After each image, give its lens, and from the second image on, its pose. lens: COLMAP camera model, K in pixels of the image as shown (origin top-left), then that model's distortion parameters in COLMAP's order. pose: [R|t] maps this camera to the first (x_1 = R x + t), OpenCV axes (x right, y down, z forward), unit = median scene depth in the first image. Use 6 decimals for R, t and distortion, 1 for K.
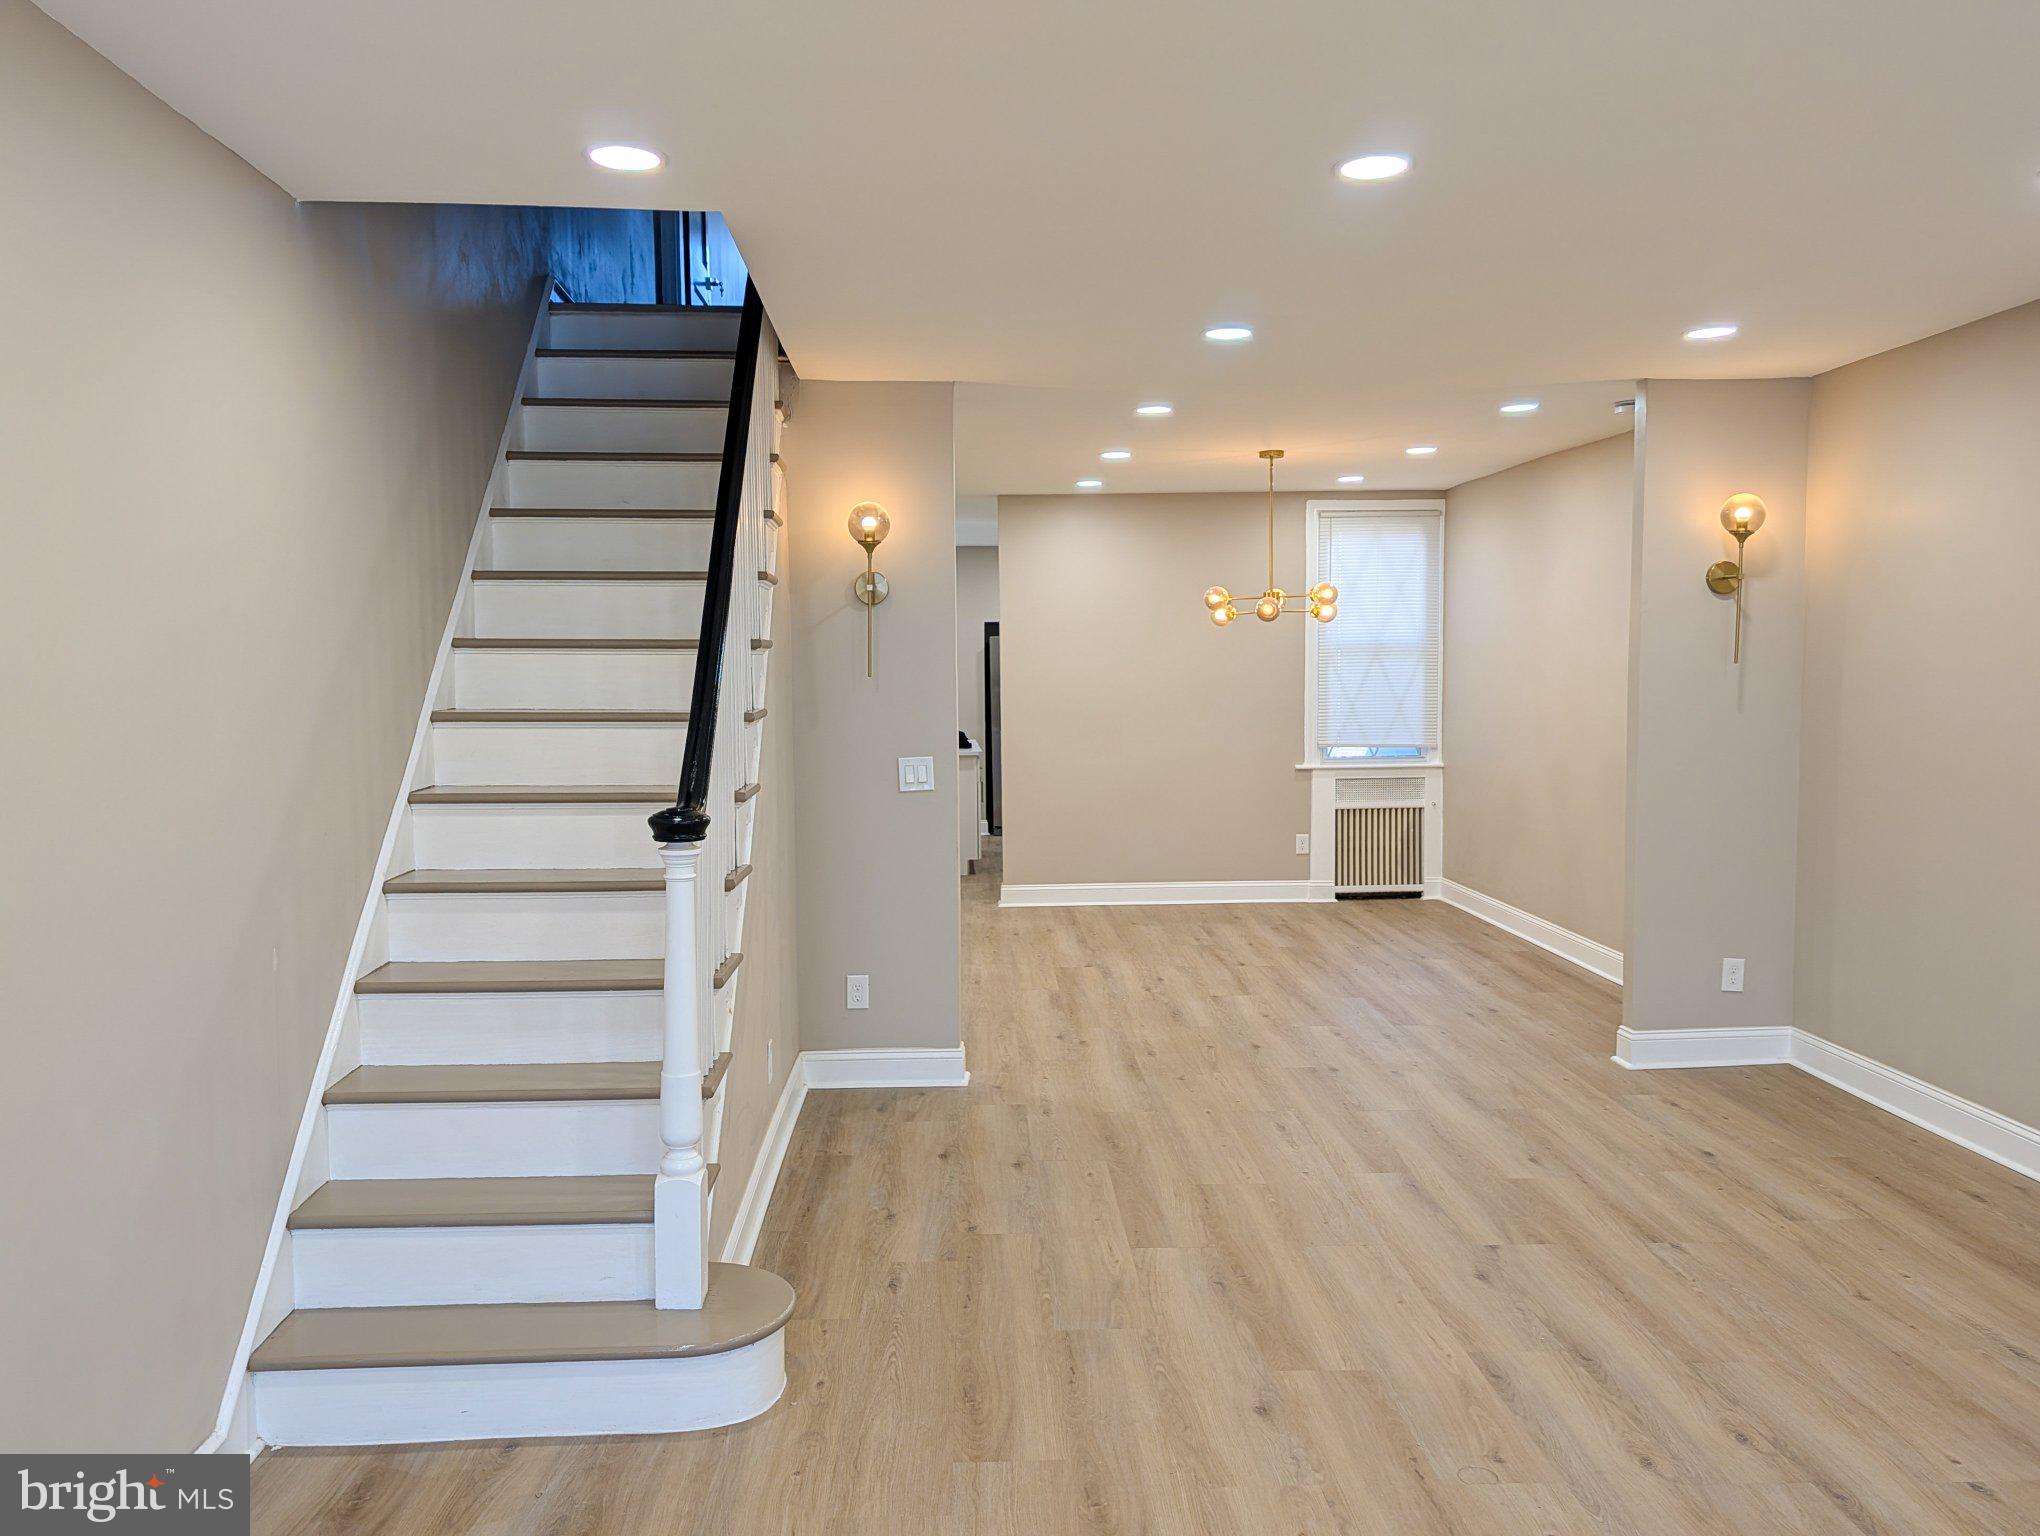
lens RADIAL K [[1539.6, 0, 1024.9], [0, 1539.6, 778.8], [0, 0, 1]] dist [0.053595, -0.099148]
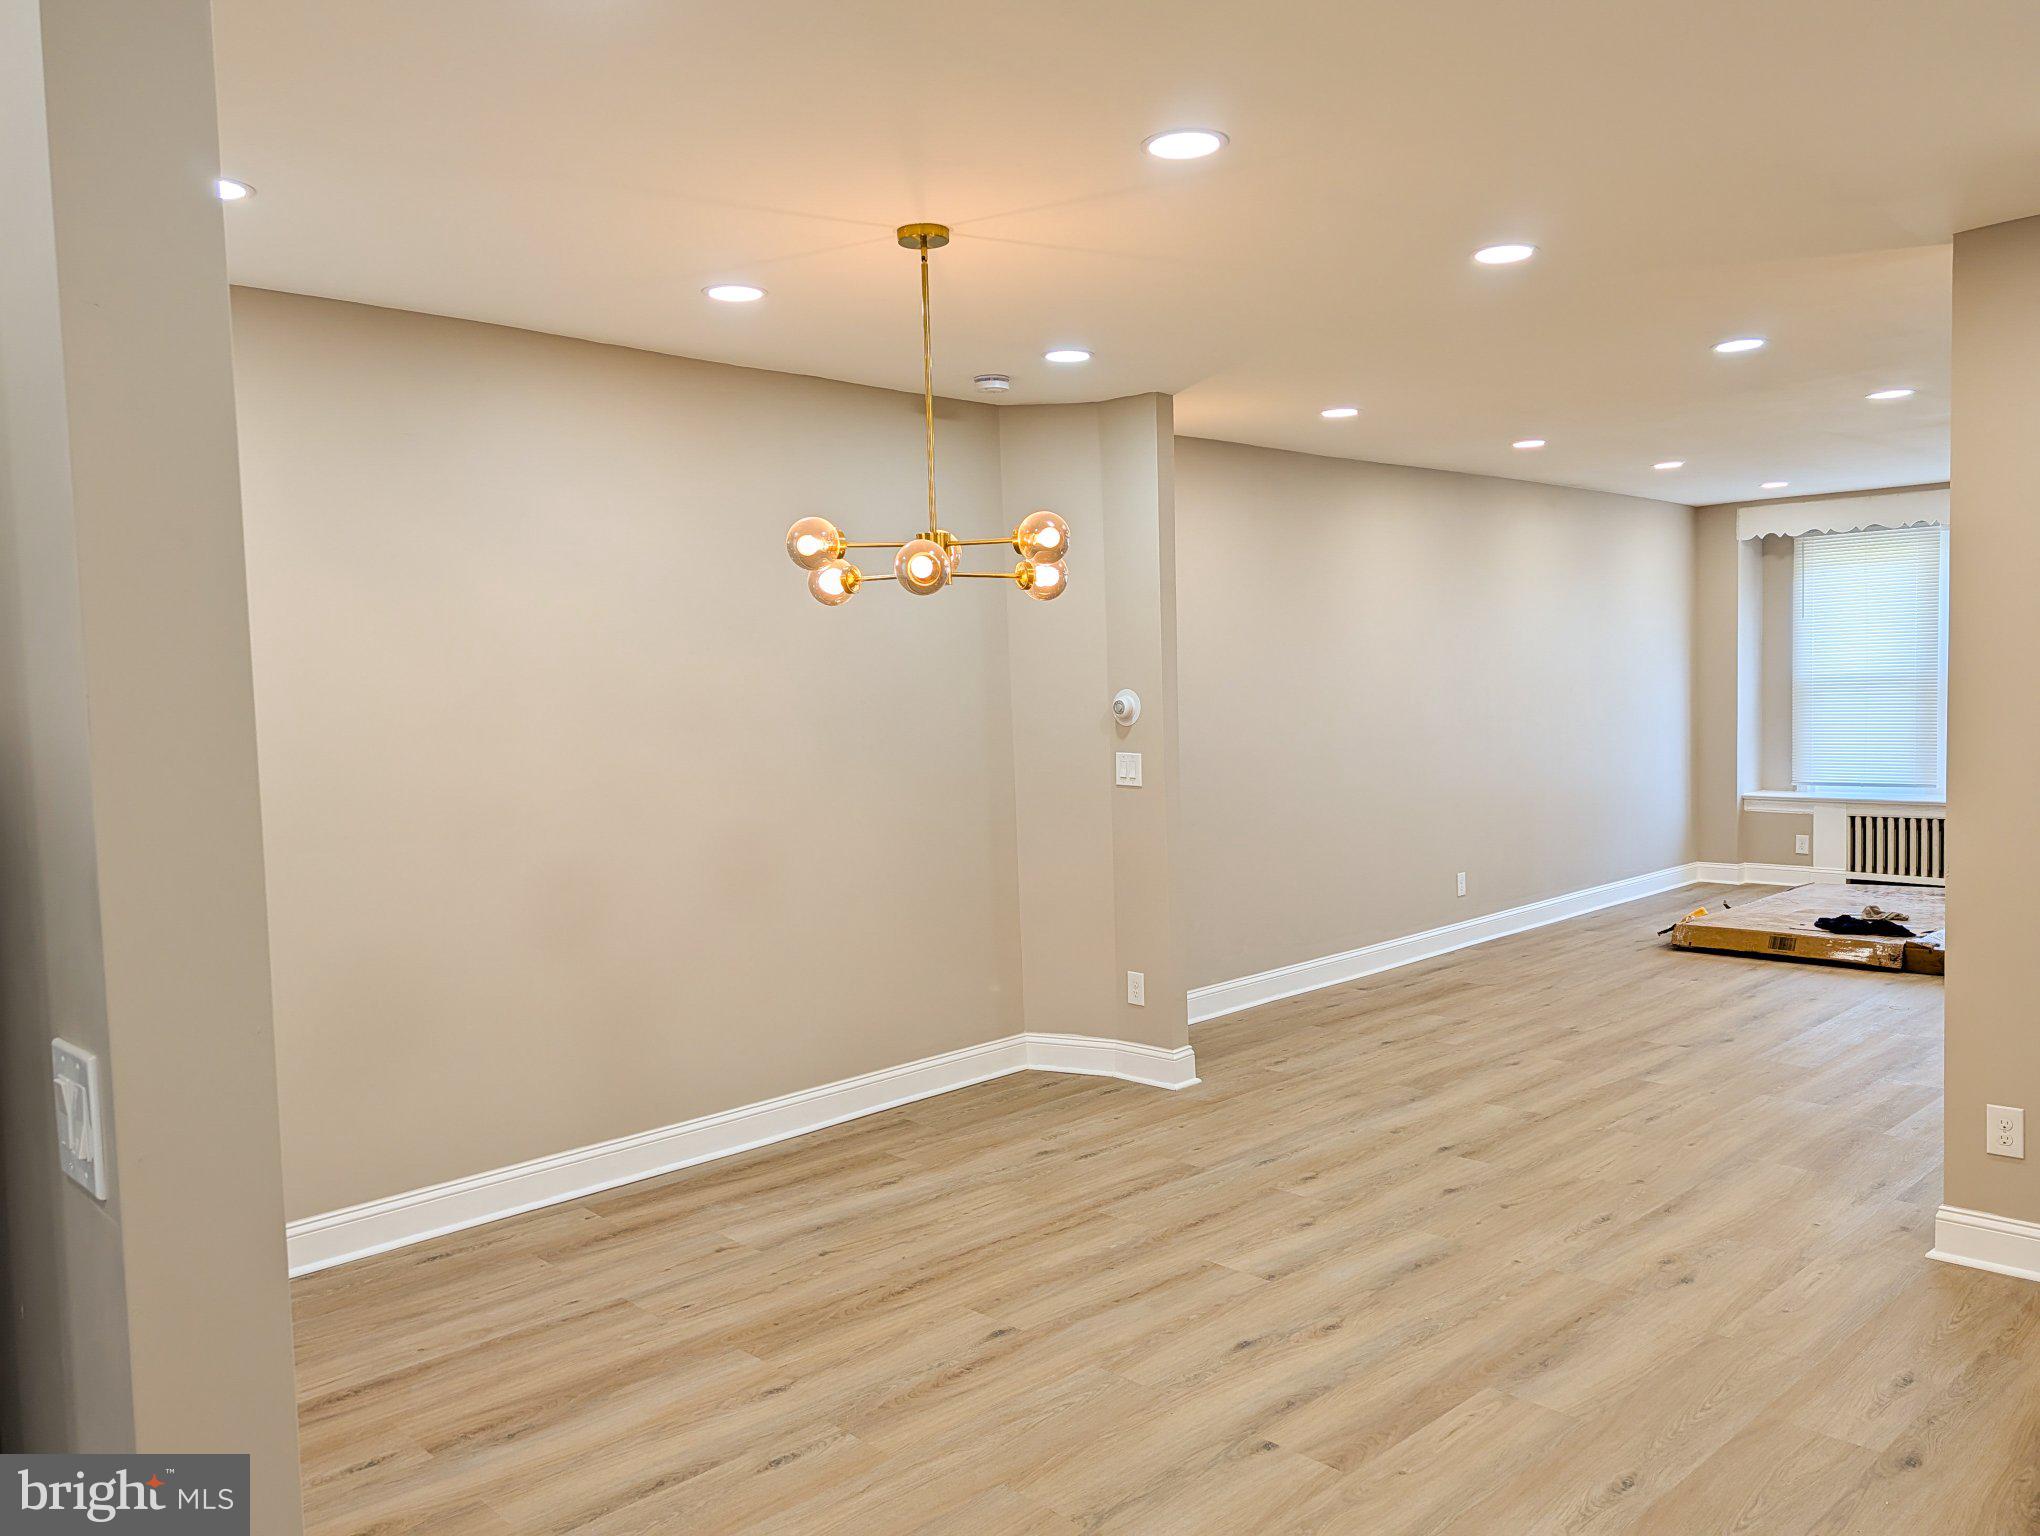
lens RADIAL K [[1539.6, 0, 1024.9], [0, 1539.6, 778.8], [0, 0, 1]] dist [0.053595, -0.099148]
pose [[-0.665659, -0.020423, 0.745976, -0.274332], [0.090885, 0.989966, 0.108202, -0.124799], [-0.740701, 0.139824, -0.657124, 1.690460]]
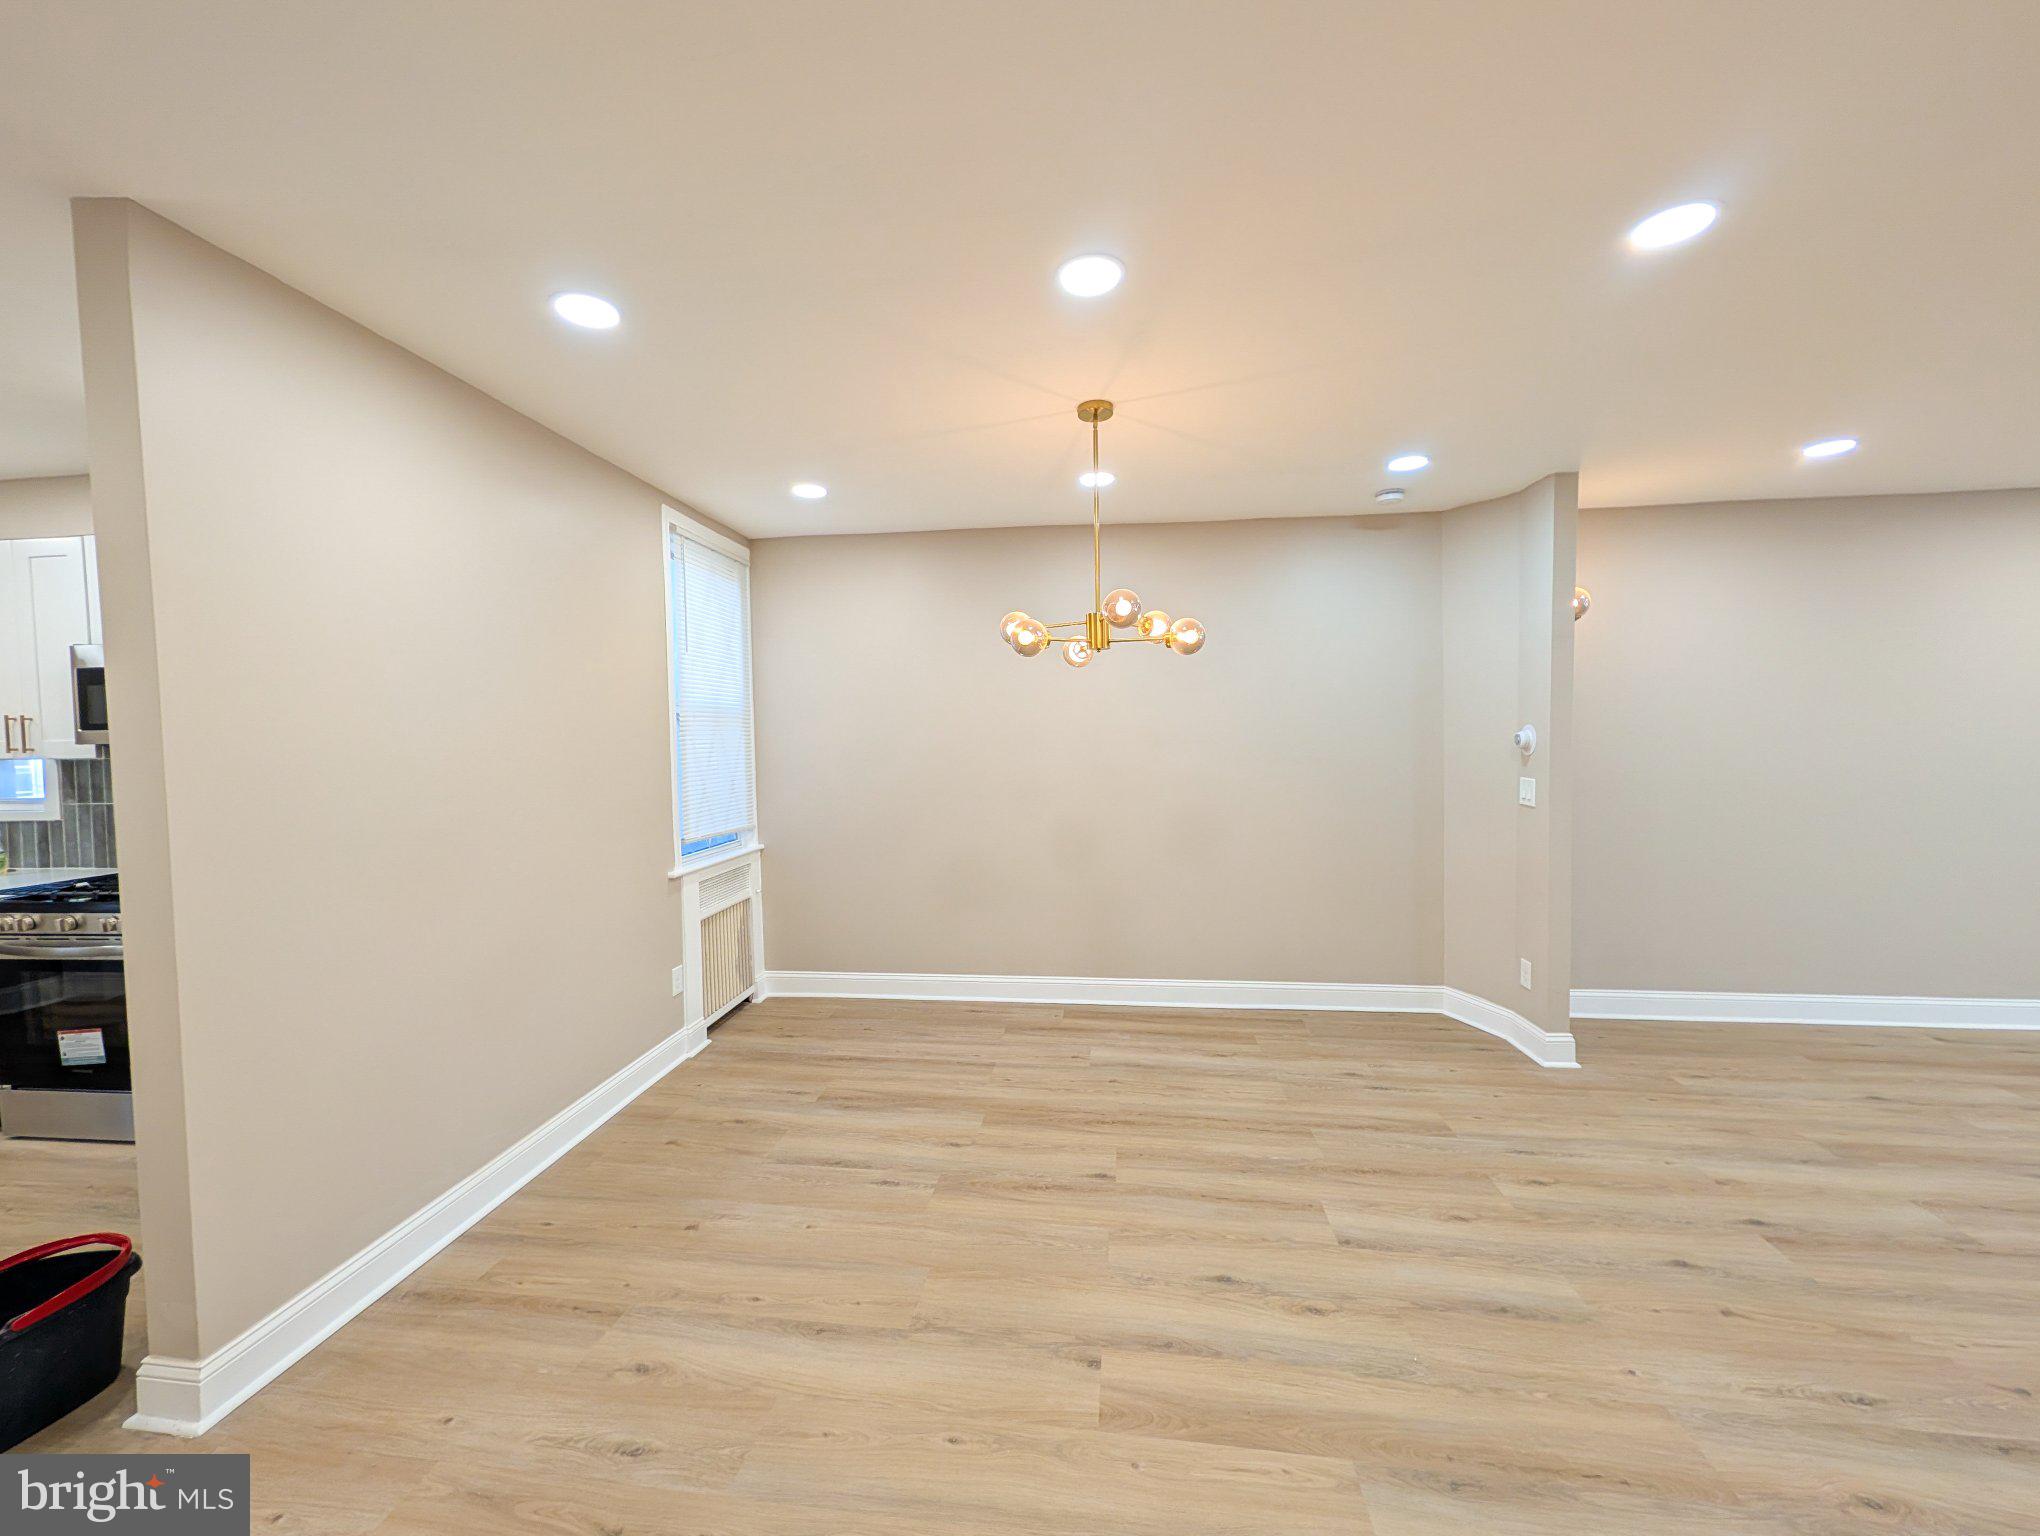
lens RADIAL K [[784.3, 0, 1020.0], [0, 784.3, 768.0], [0, 0, 1]] dist [0.004799, -0.000296]
pose [[0.166029, -0.032624, 0.985581, -0.248364], [0.086282, 0.996100, 0.018437, -0.081543], [-0.982339, 0.081977, 0.168196, 1.274449]]
